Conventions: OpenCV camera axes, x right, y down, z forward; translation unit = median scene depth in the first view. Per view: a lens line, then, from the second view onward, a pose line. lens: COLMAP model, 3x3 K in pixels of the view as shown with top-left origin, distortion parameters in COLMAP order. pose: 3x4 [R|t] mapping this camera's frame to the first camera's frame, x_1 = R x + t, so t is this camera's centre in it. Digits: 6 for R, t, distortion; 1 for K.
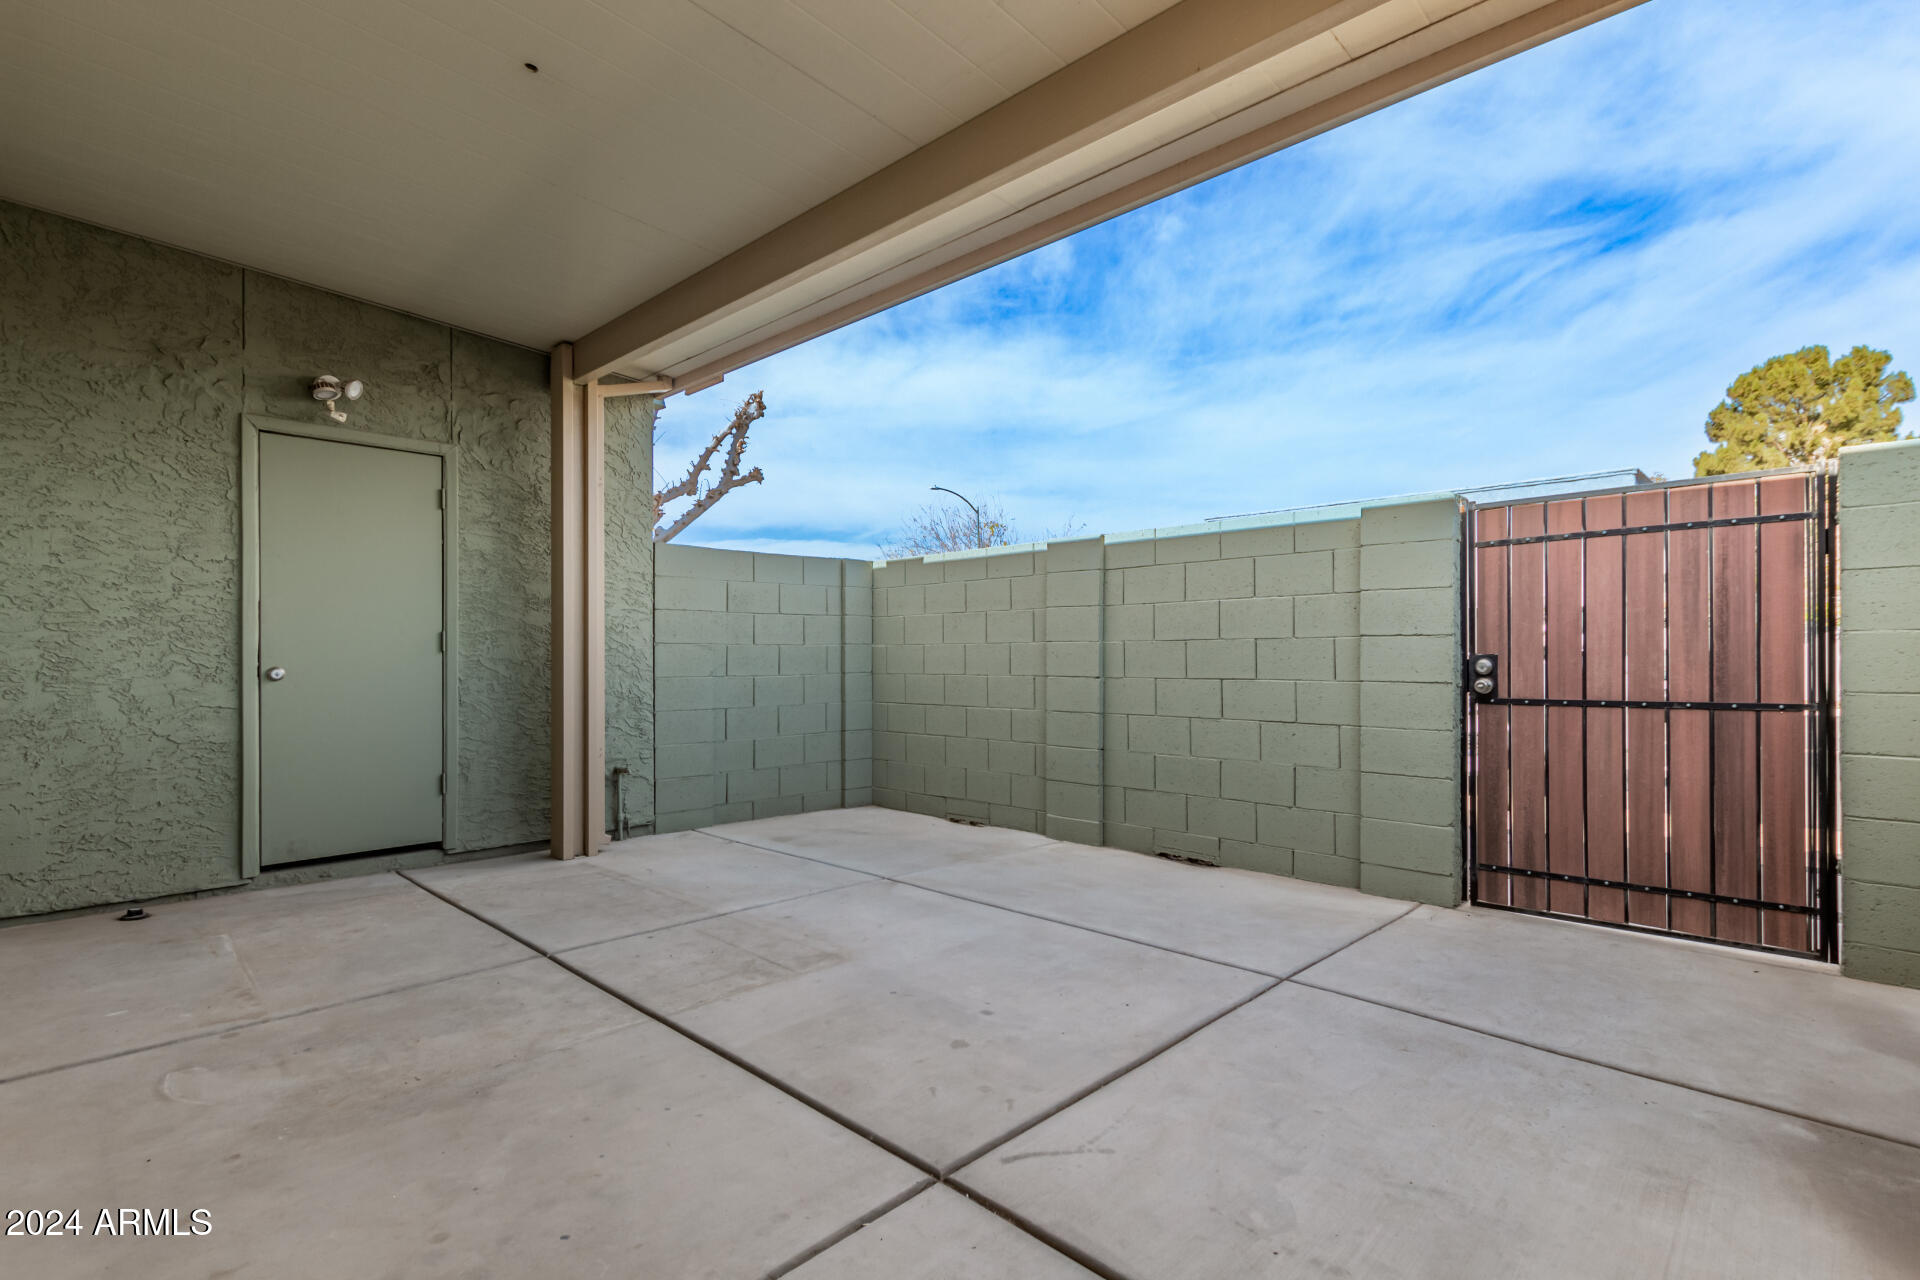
lens RADIAL K [[915.1, 0, 965.5], [0, 915.1, 650.7], [0, 0, 1]] dist [0.003372, -0.000279]
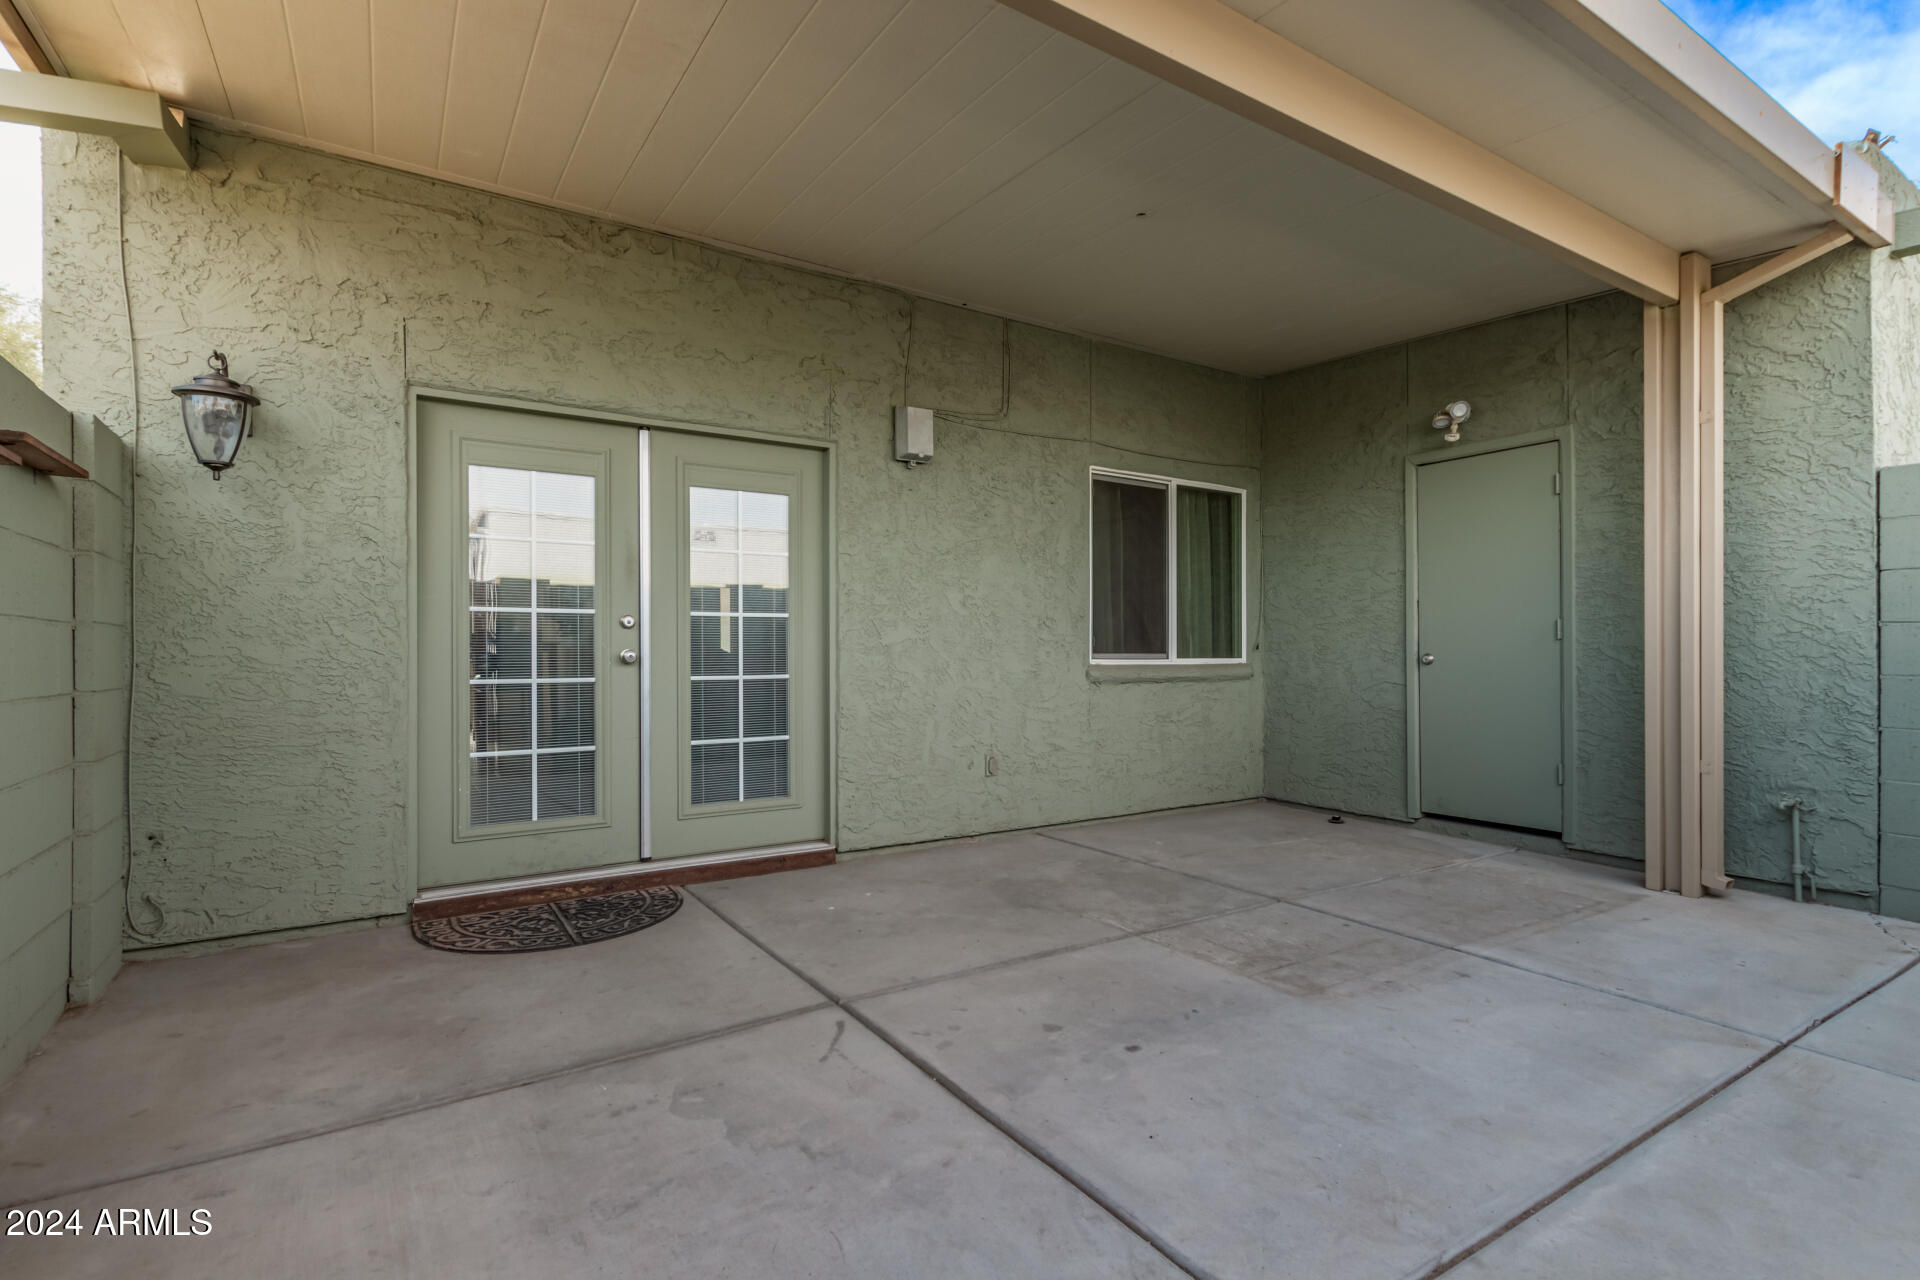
lens RADIAL K [[915.1, 0, 965.5], [0, 915.1, 650.7], [0, 0, 1]] dist [0.003372, -0.000279]
pose [[-0.232442, 0.003518, -0.972604, 0.647812], [0.009237, 0.999956, 0.001409, 0.007138], [0.972566, -0.008656, -0.232465, 0.743961]]
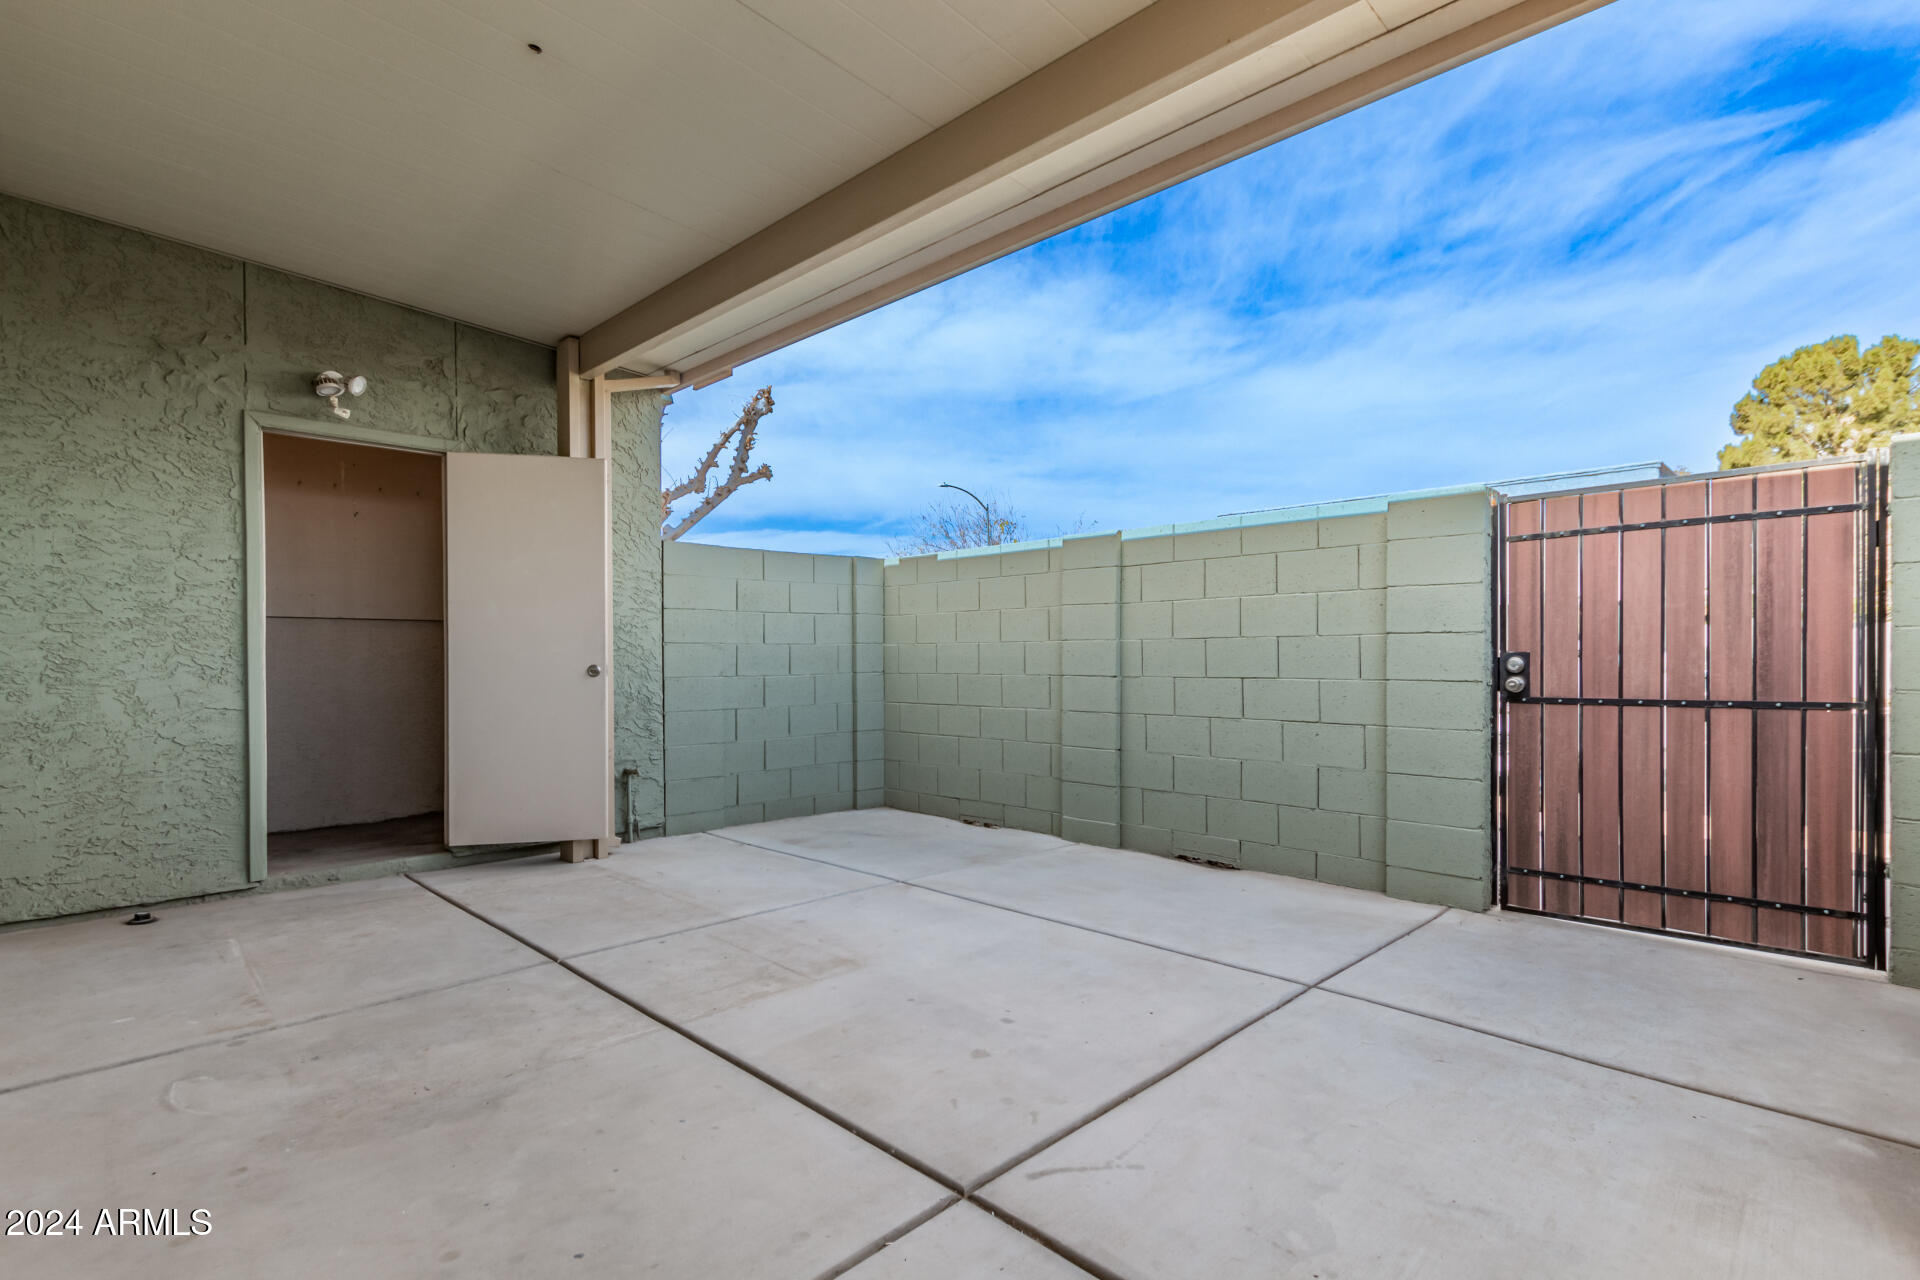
lens RADIAL K [[922.4, 0, 965.5], [0, 922.4, 659.8], [0, 0, 1]] dist [0.002651, 0.000209]
pose [[0.999947, -0.002579, -0.009981, -0.007392], [0.002687, 0.999938, 0.010820, 0.000101], [0.009952, -0.010847, 0.999892, 0.015178]]
